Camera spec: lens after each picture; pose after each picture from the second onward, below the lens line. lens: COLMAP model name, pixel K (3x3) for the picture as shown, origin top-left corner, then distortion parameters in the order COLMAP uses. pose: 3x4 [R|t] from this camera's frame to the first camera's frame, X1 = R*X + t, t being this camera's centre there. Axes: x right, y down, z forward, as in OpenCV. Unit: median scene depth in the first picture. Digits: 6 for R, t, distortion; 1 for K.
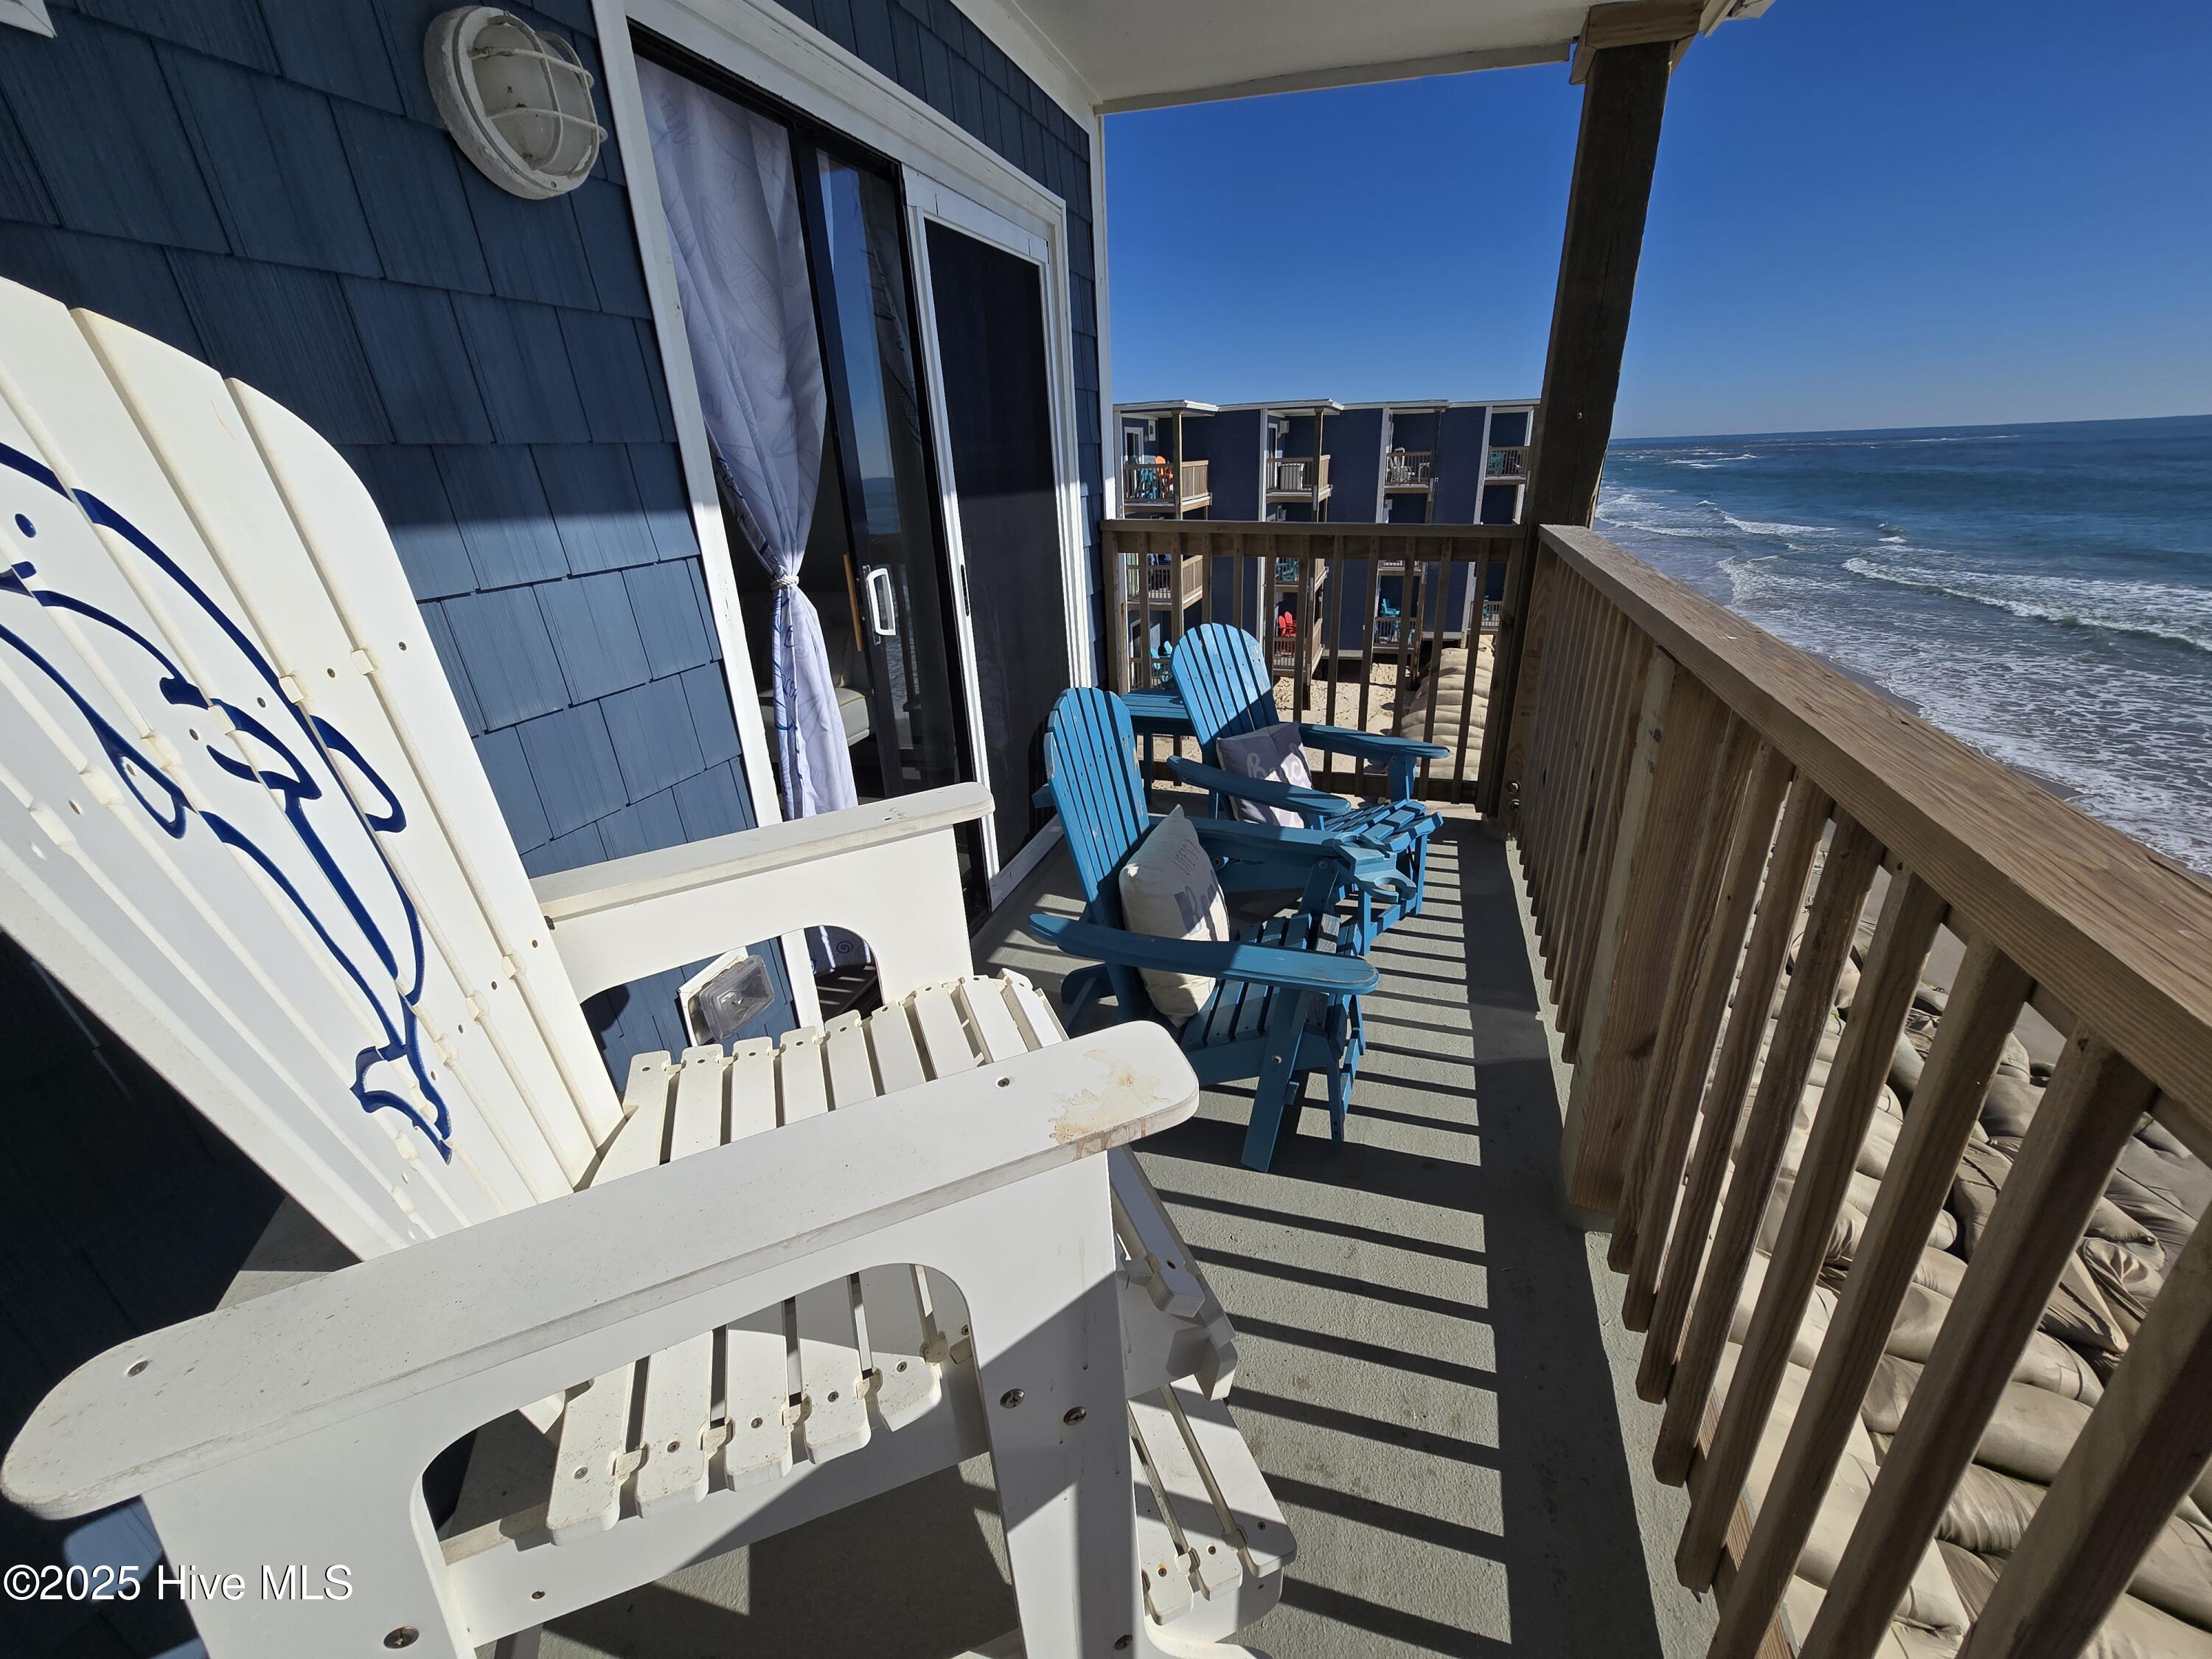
lens RADIAL K [[906.0, 0, 1115.5], [0, 906.0, 823.6], [0, 0, 1]] dist [-0.011381, 0.002900]
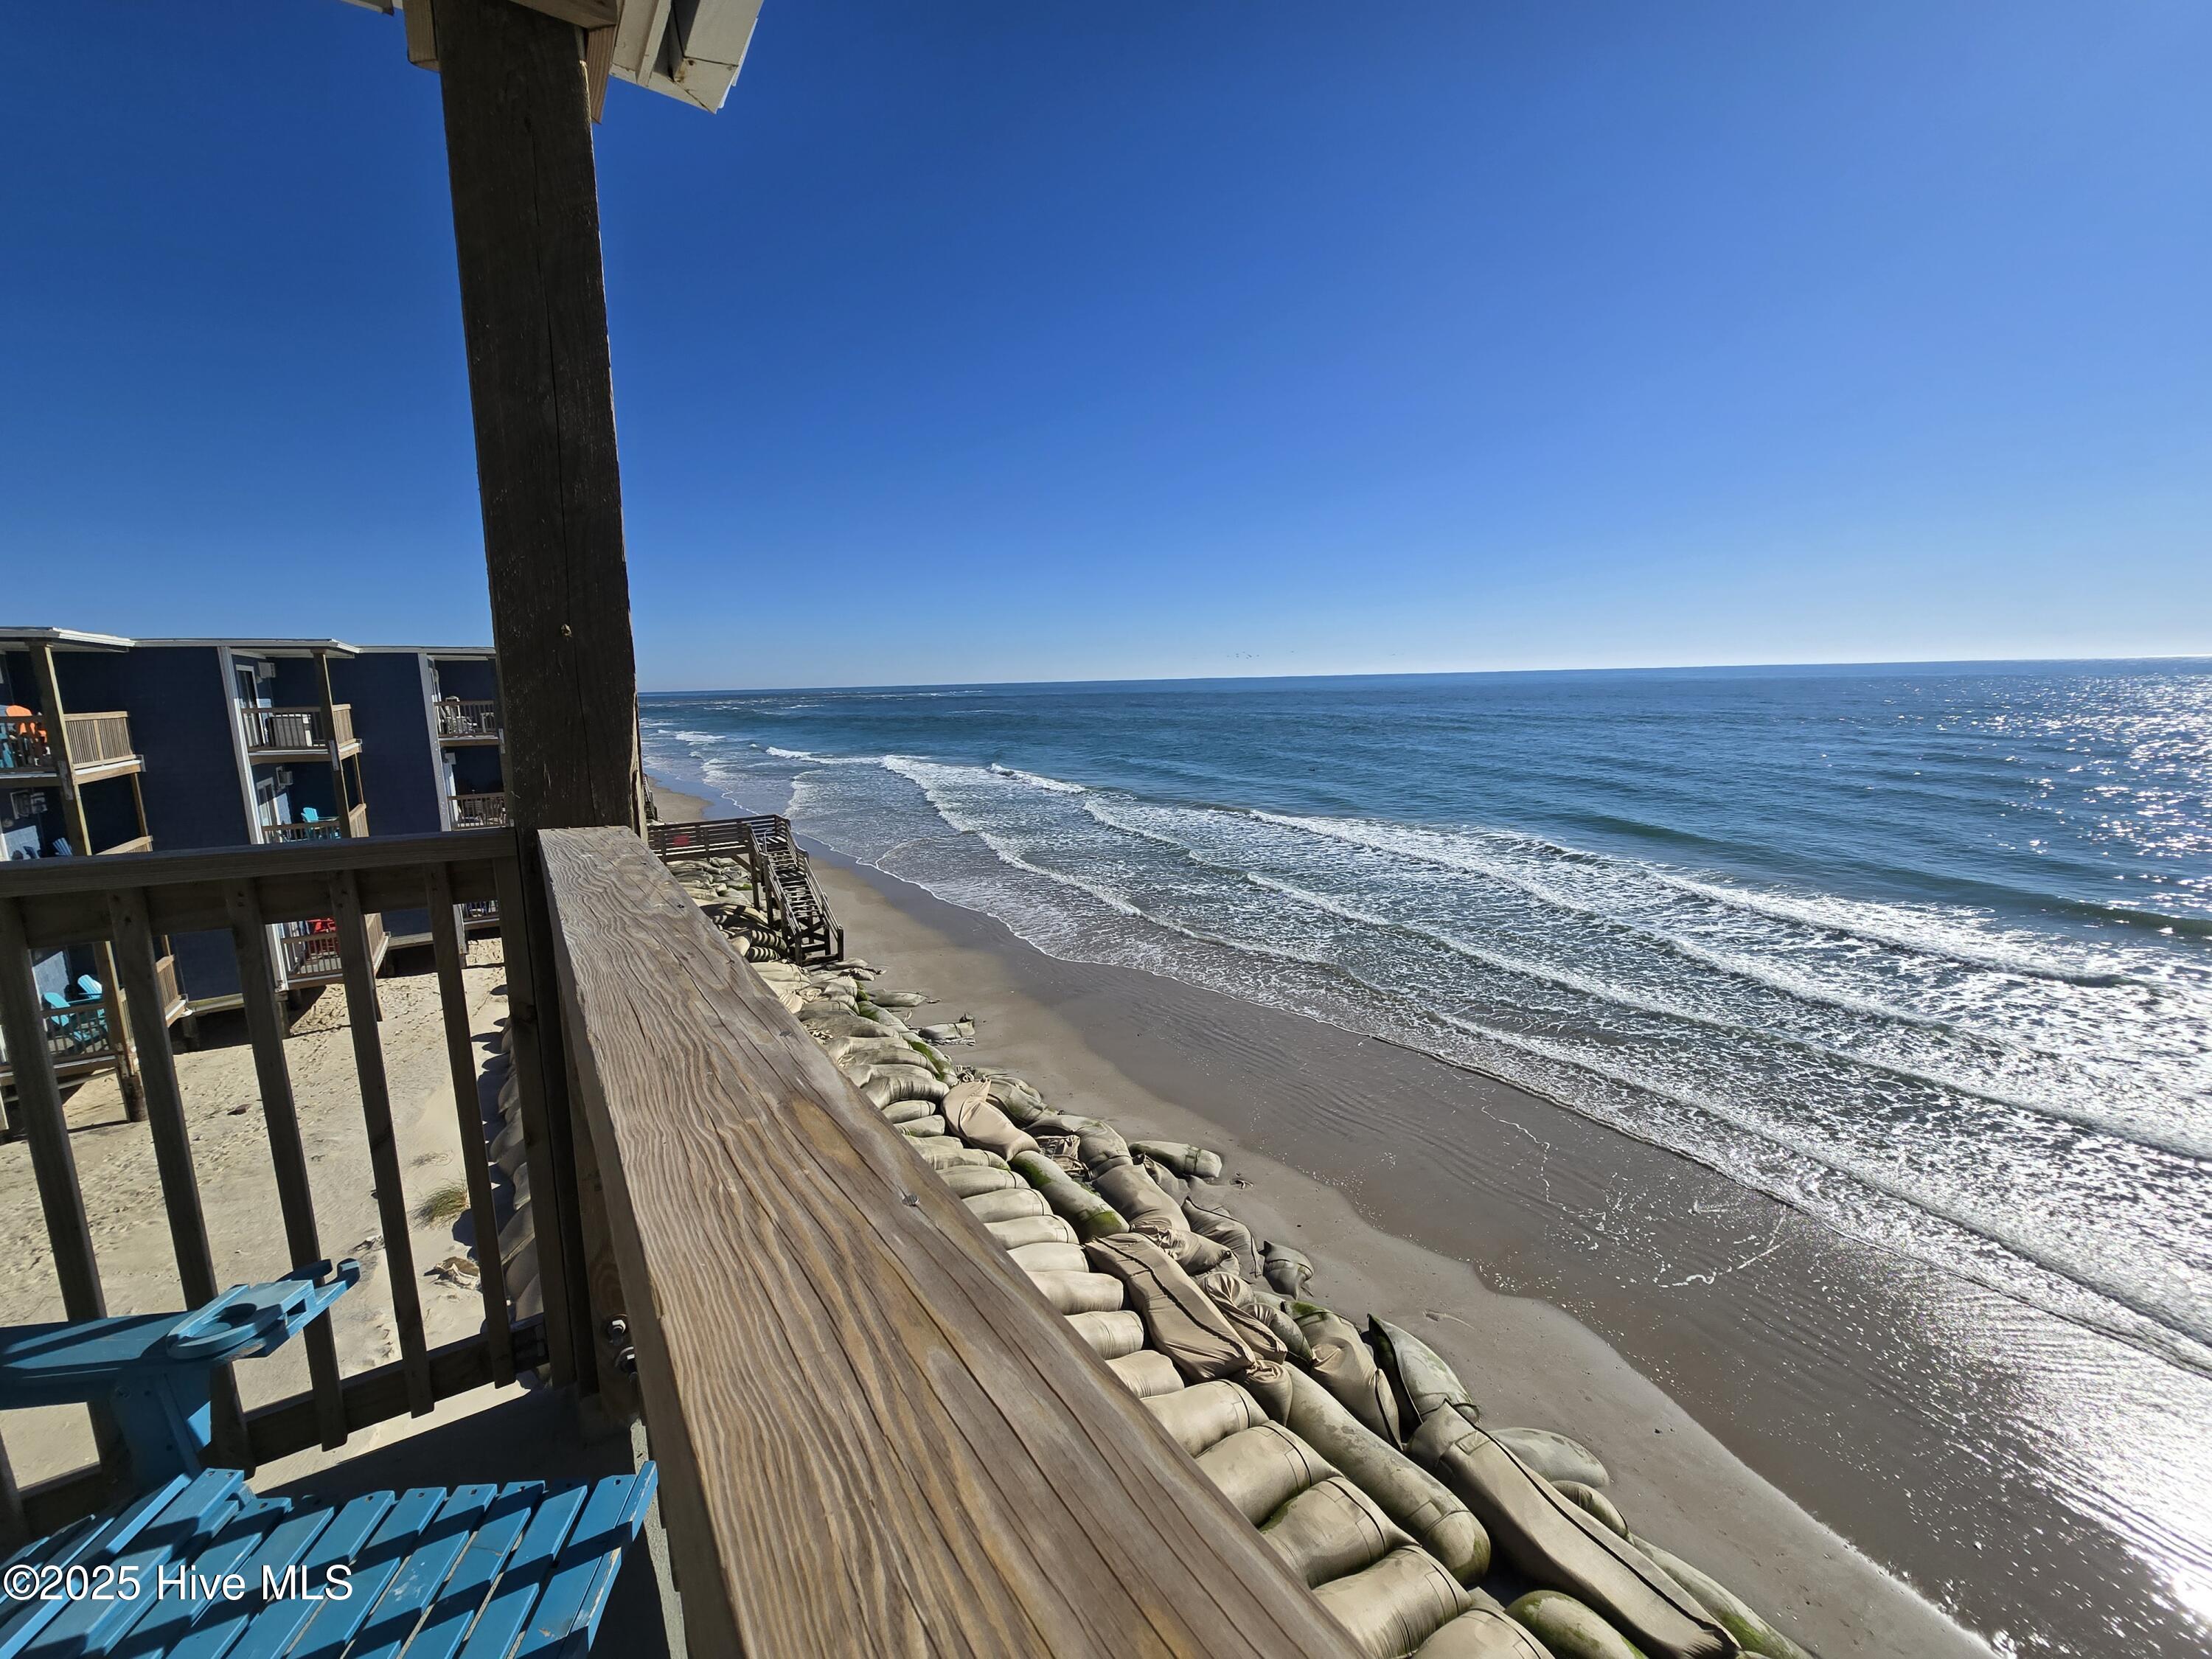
lens RADIAL K [[906.0, 0, 1113.7], [0, 906.0, 819.9], [0, 0, 1]] dist [-0.011381, 0.002900]
pose [[0.621021, -0.096071, 0.777884, 0.321892], [0.293293, 0.948840, -0.116966, -0.213364], [-0.726851, 0.300786, 0.617427, 0.523763]]
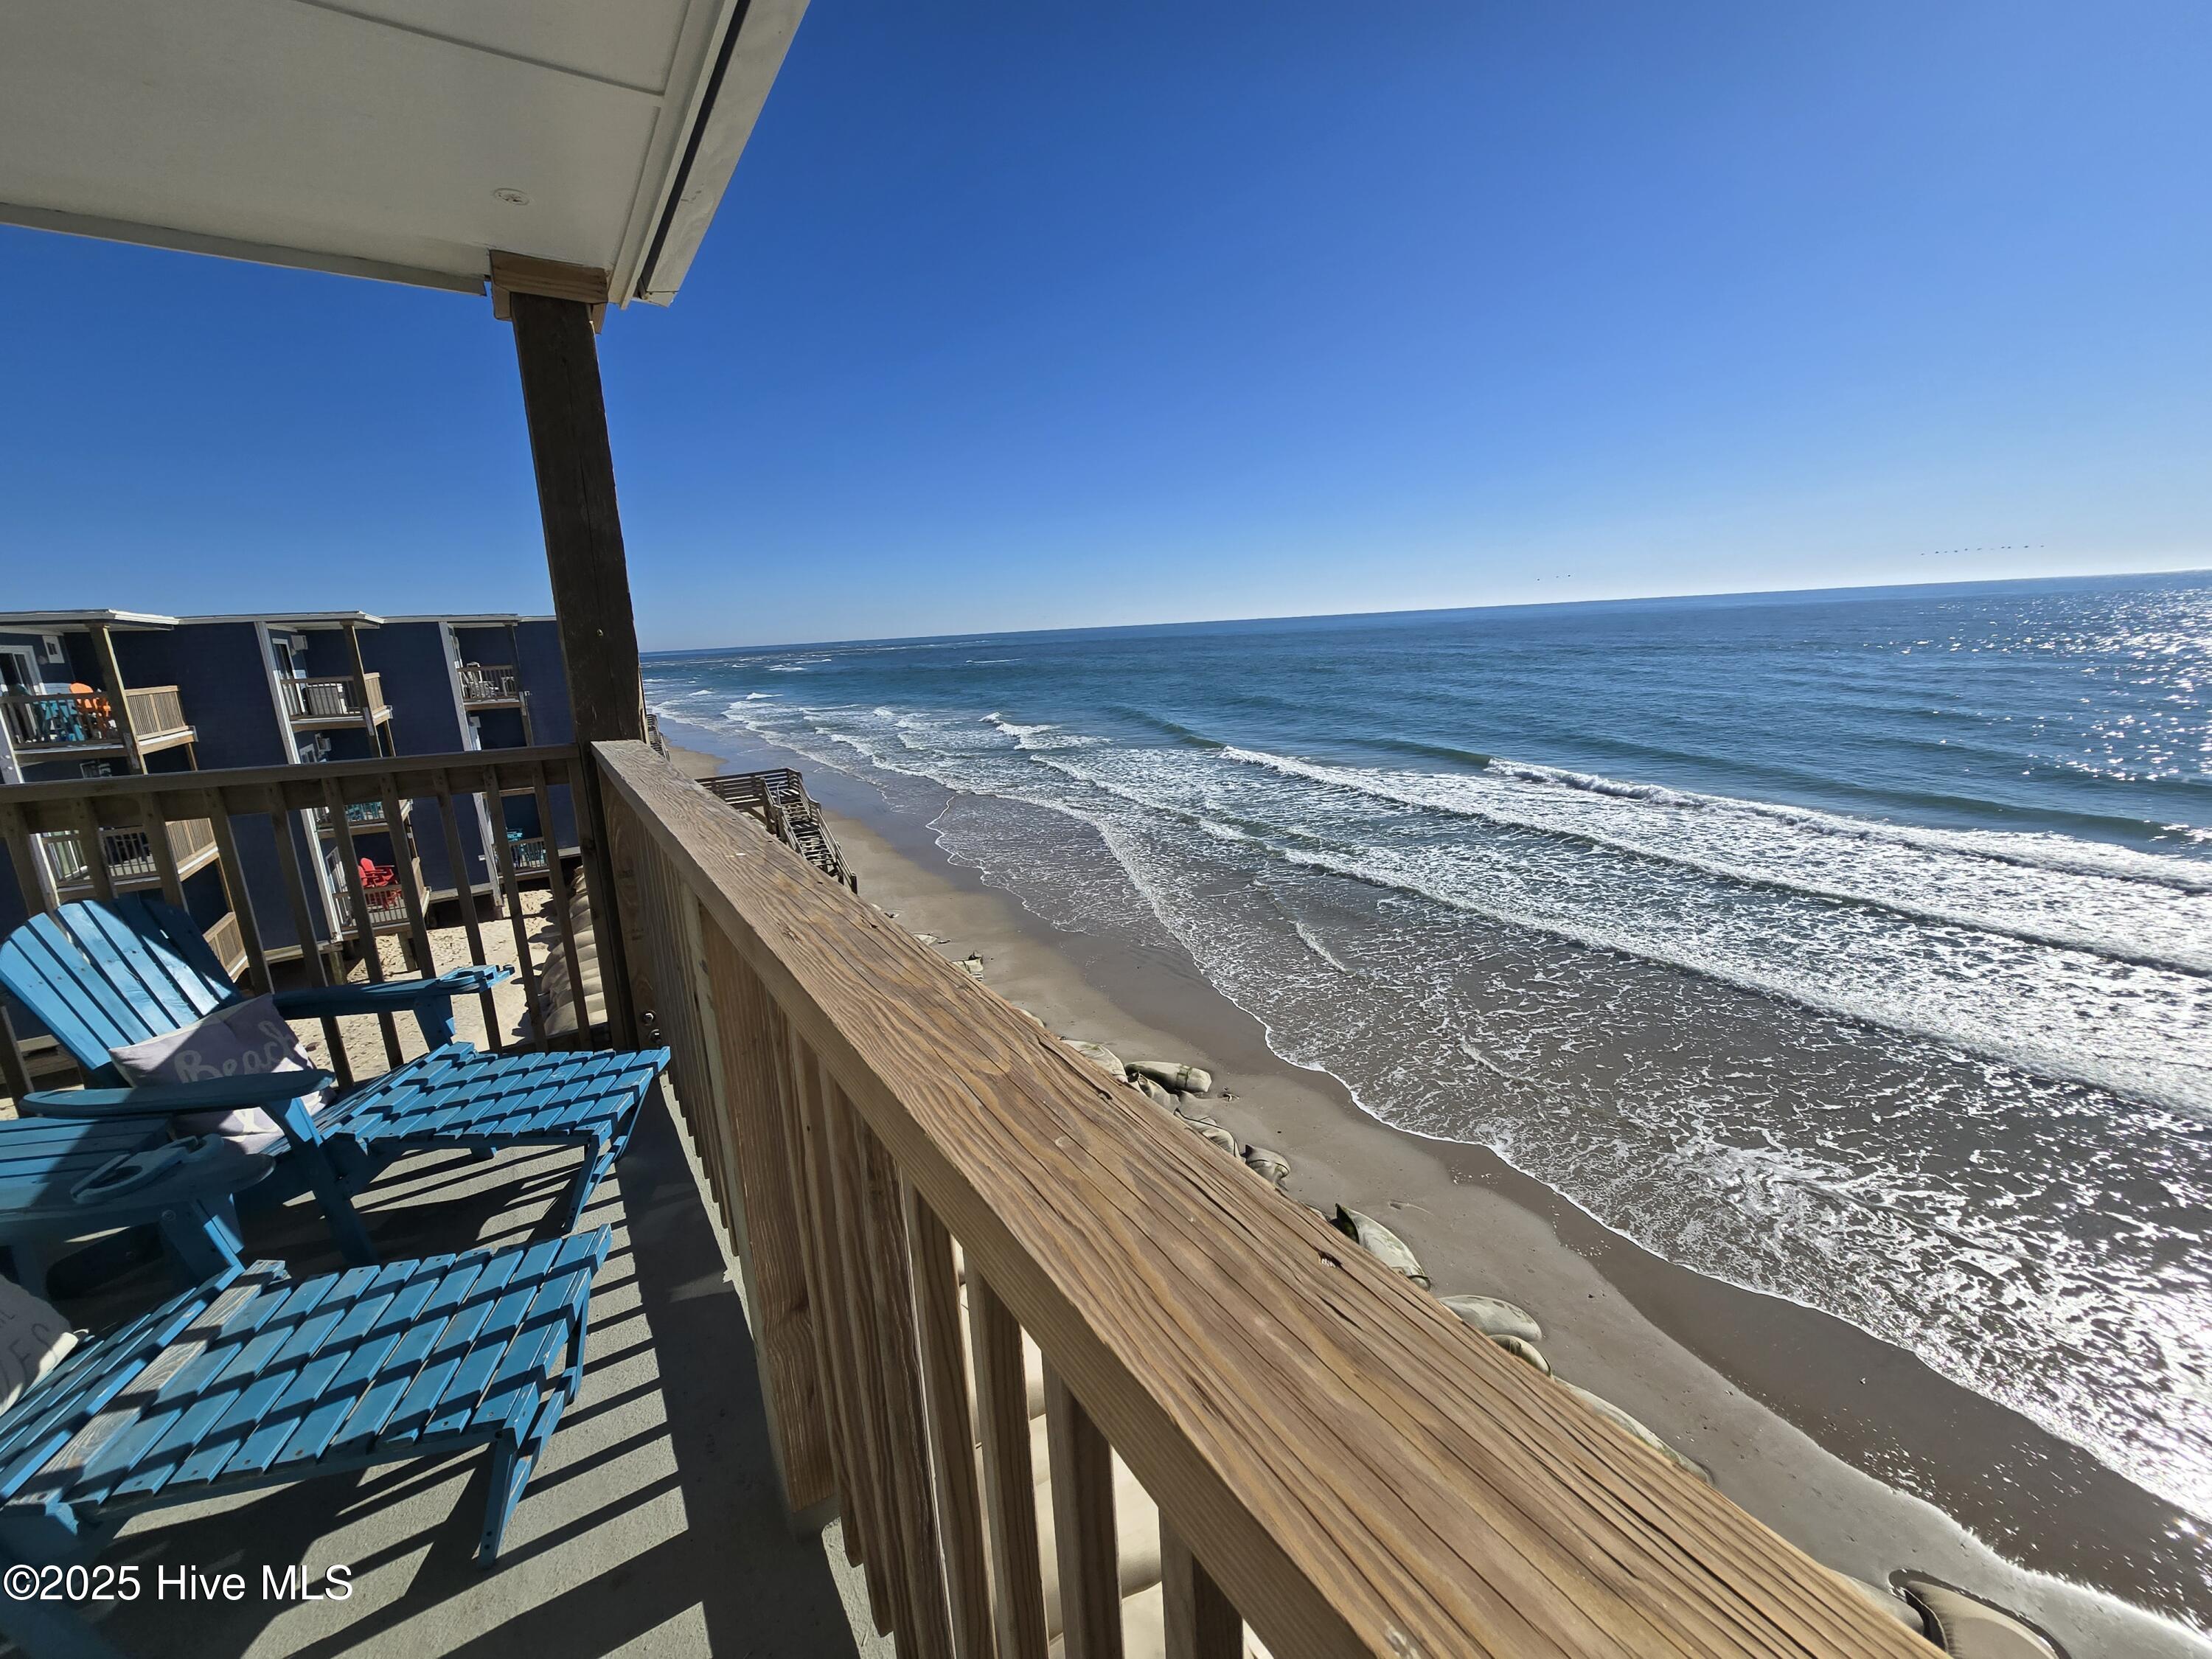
lens RADIAL K [[906.0, 0, 1115.5], [0, 906.0, 821.0], [0, 0, 1]] dist [-0.011381, 0.002900]
pose [[0.629847, -0.158008, 0.760478, 0.102621], [0.316558, 0.946305, -0.065563, -0.025179], [-0.709284, 0.282030, 0.646046, 0.040983]]
